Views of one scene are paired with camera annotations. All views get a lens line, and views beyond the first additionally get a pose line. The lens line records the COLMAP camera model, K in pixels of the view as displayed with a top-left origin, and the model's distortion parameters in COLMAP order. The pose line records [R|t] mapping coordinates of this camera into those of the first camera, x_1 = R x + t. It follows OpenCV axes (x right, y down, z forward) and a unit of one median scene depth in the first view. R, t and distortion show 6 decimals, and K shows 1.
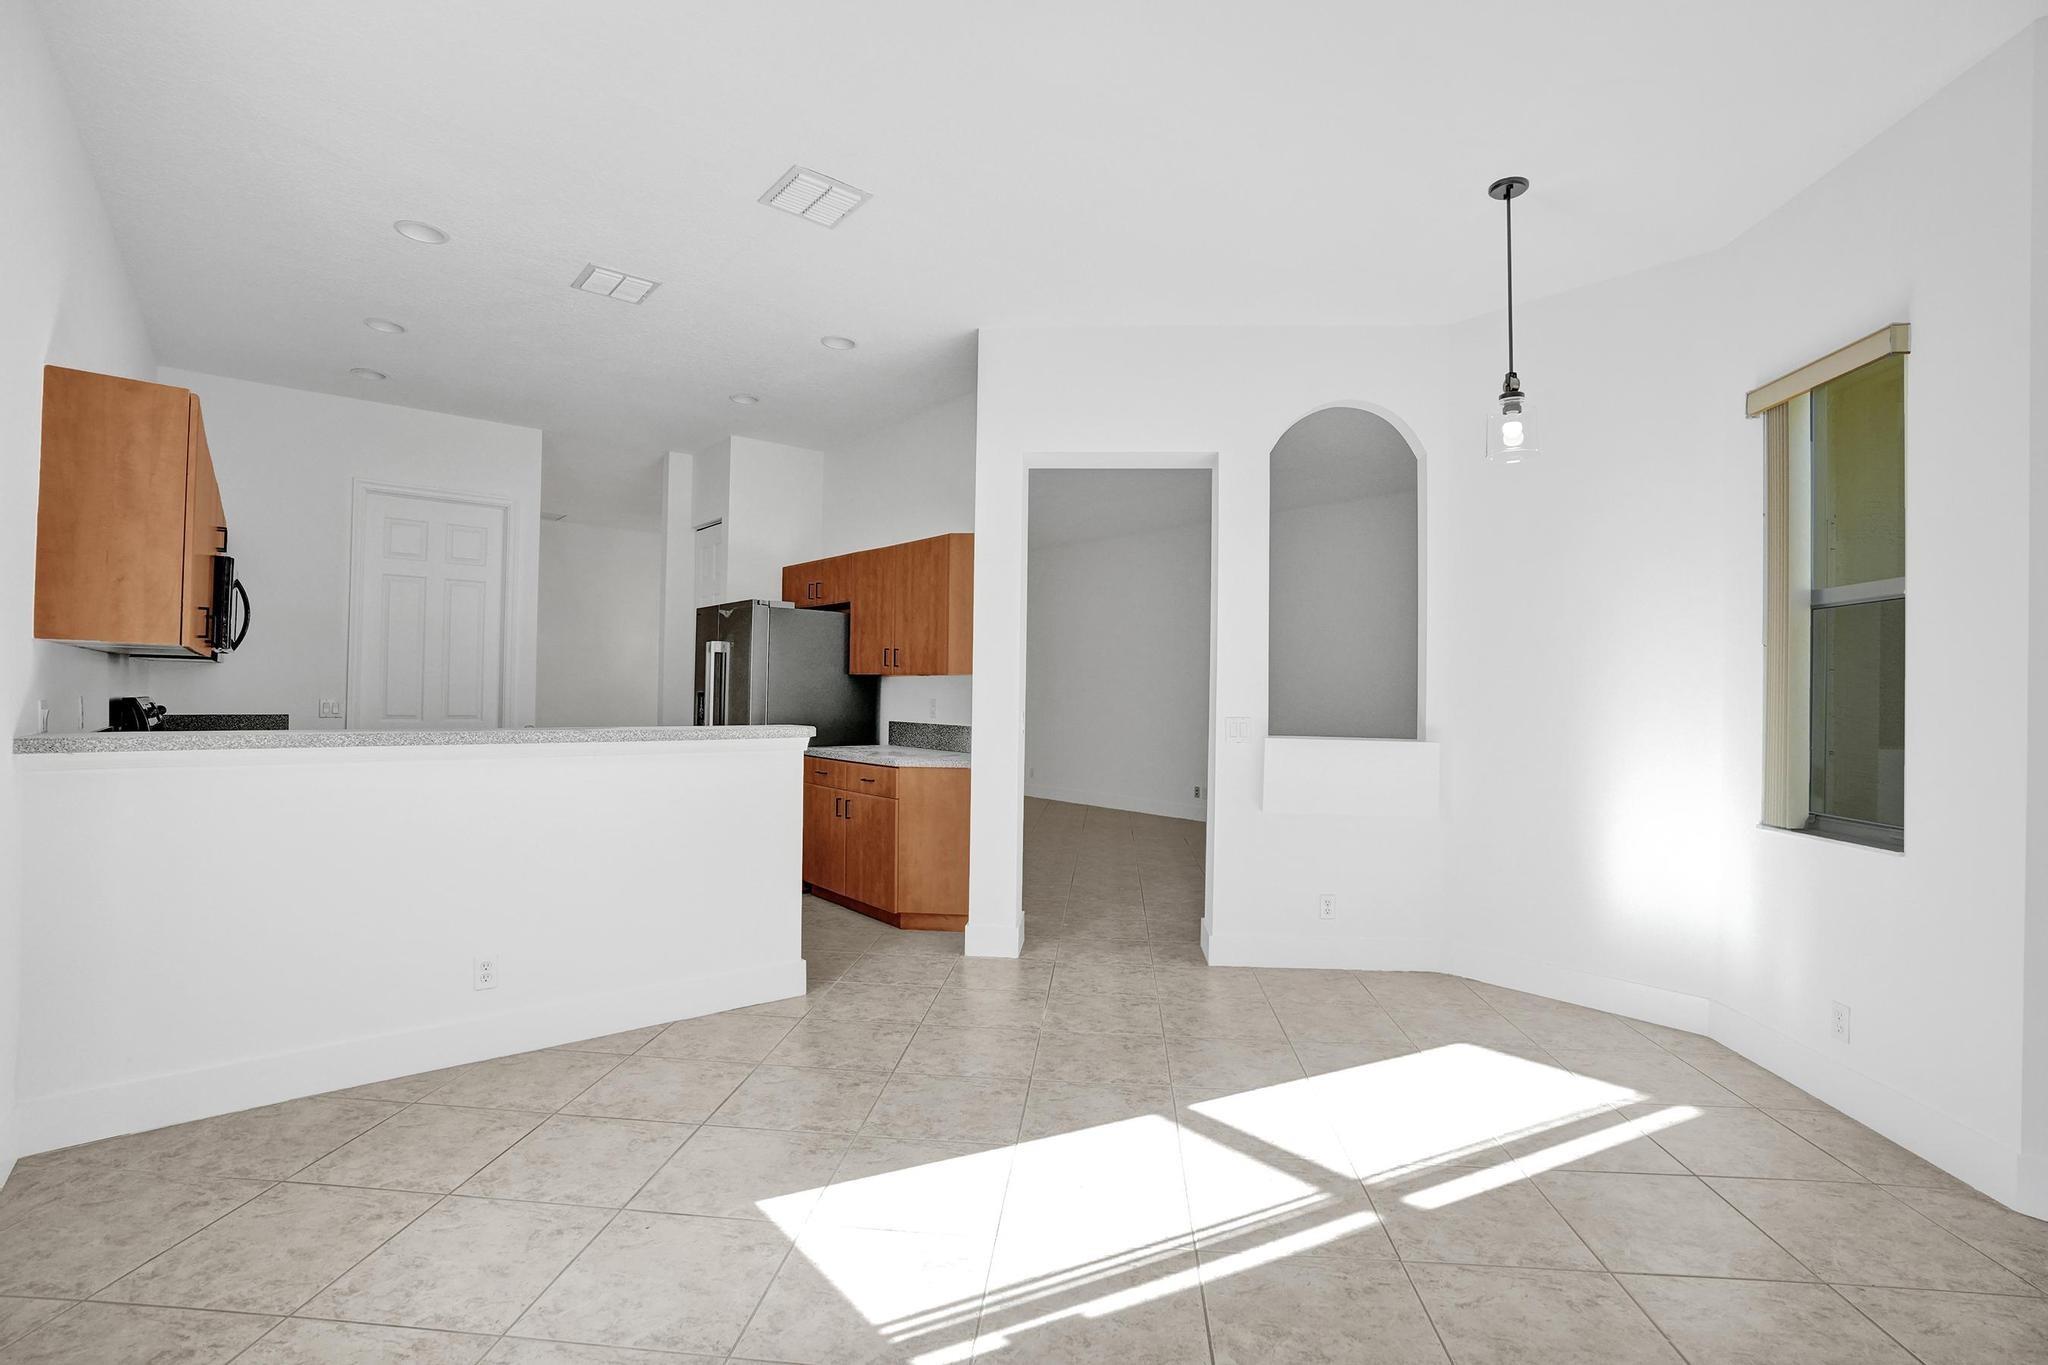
lens RADIAL K [[937.5, 0, 1019.6], [0, 937.5, 688.7], [0, 0, 1]] dist [-0.024887, 0.000562]
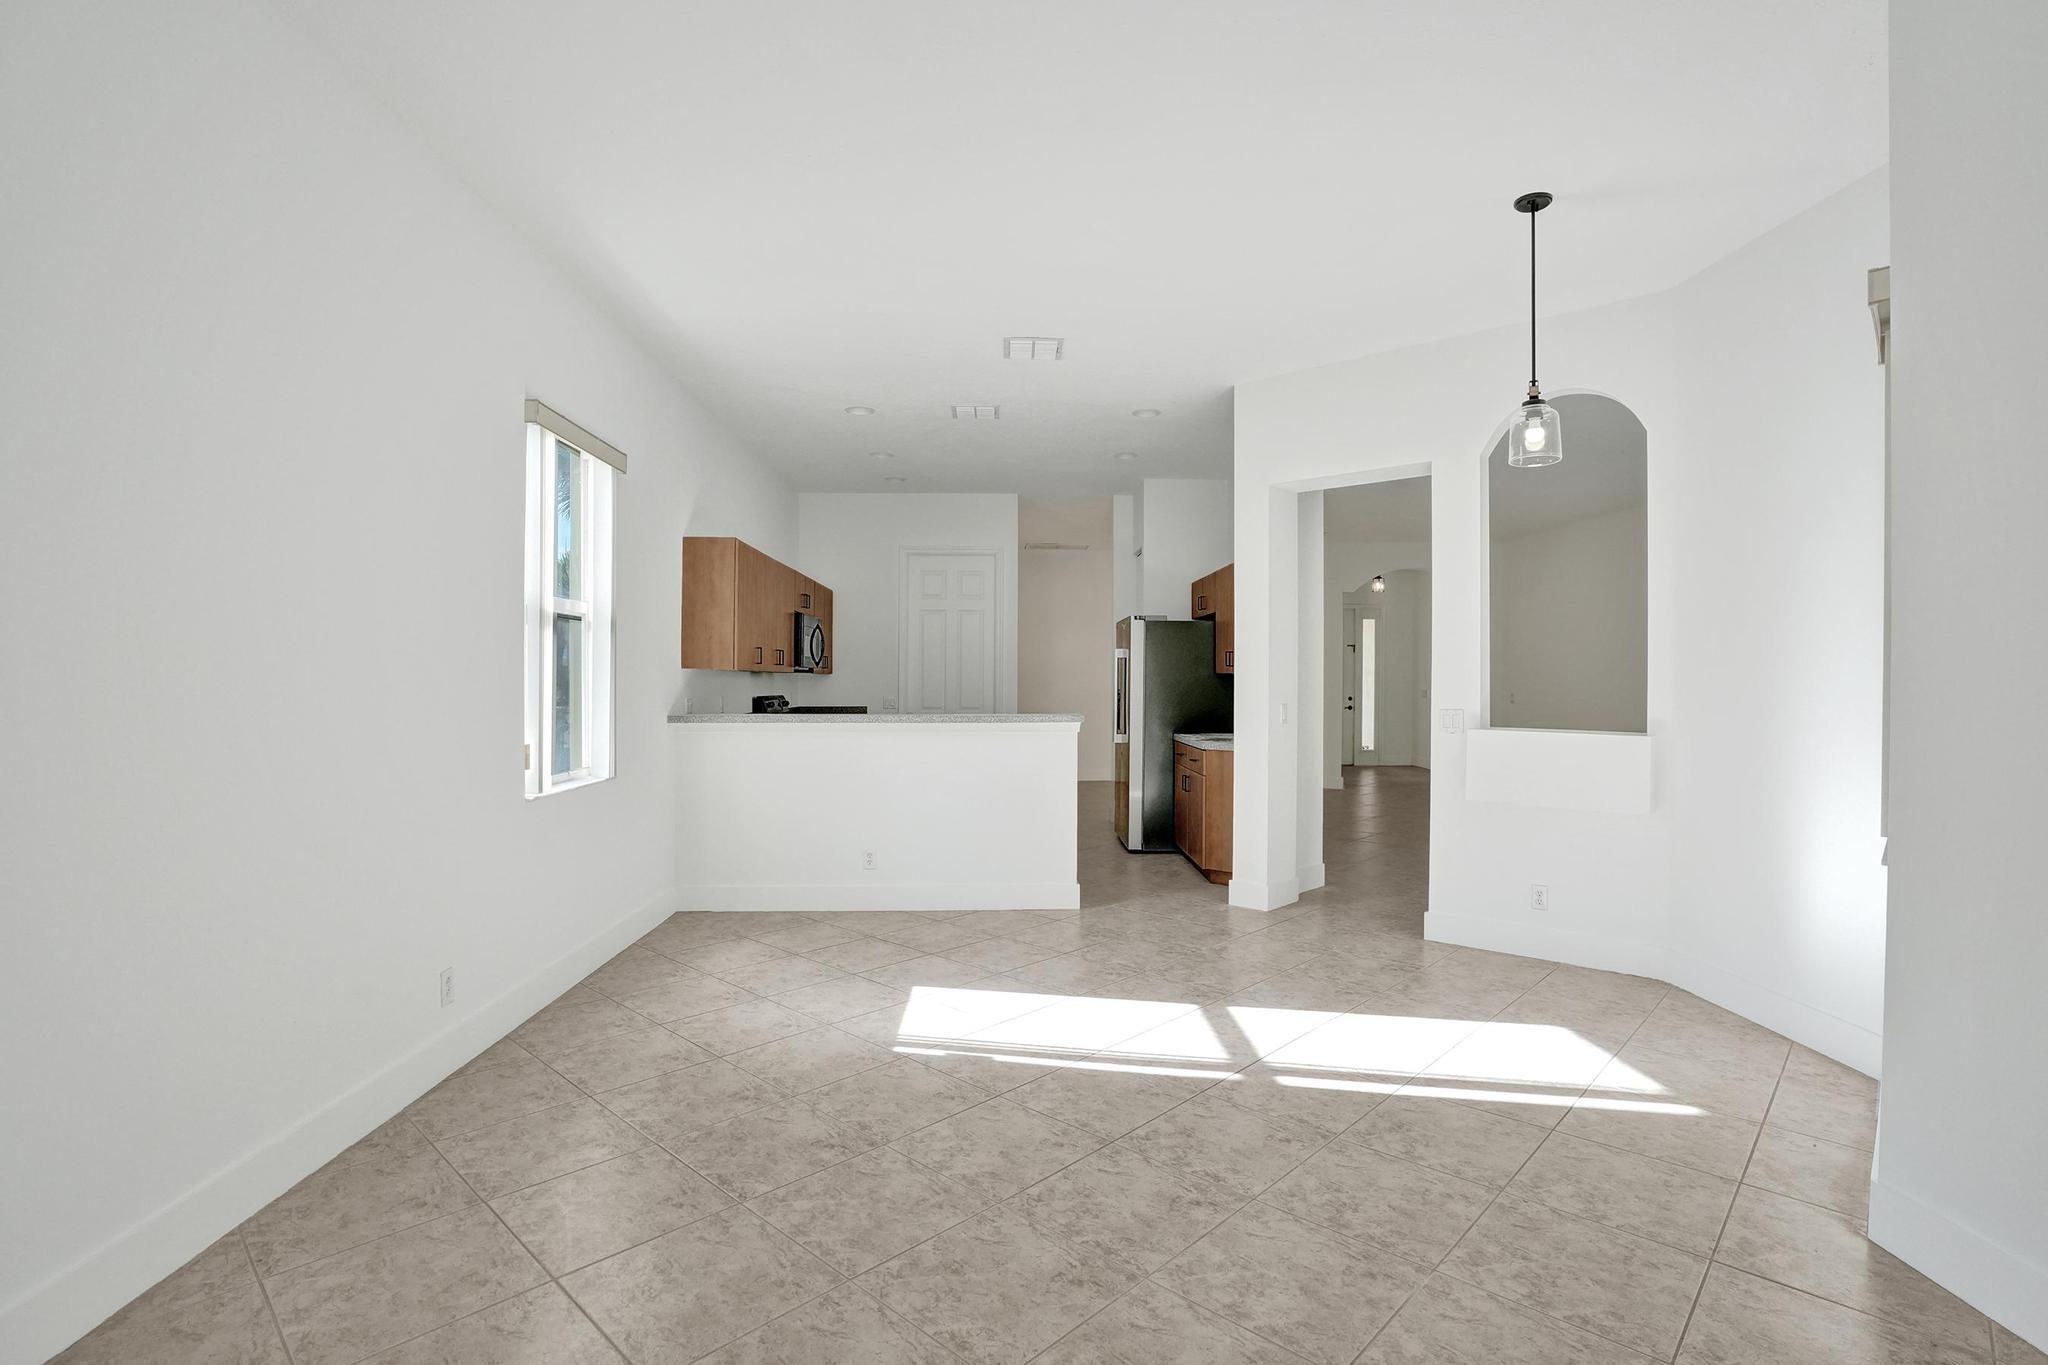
lens RADIAL K [[968.8, 0, 1024.0], [0, 968.8, 682.5], [0, 0, 1]] dist [-0.071167, 0.031299]
pose [[0.788855, -0.012237, -0.614458, 0.617741], [0.014472, 0.999894, -0.001334, -0.005704], [0.614409, -0.007839, 0.788948, -0.177270]]
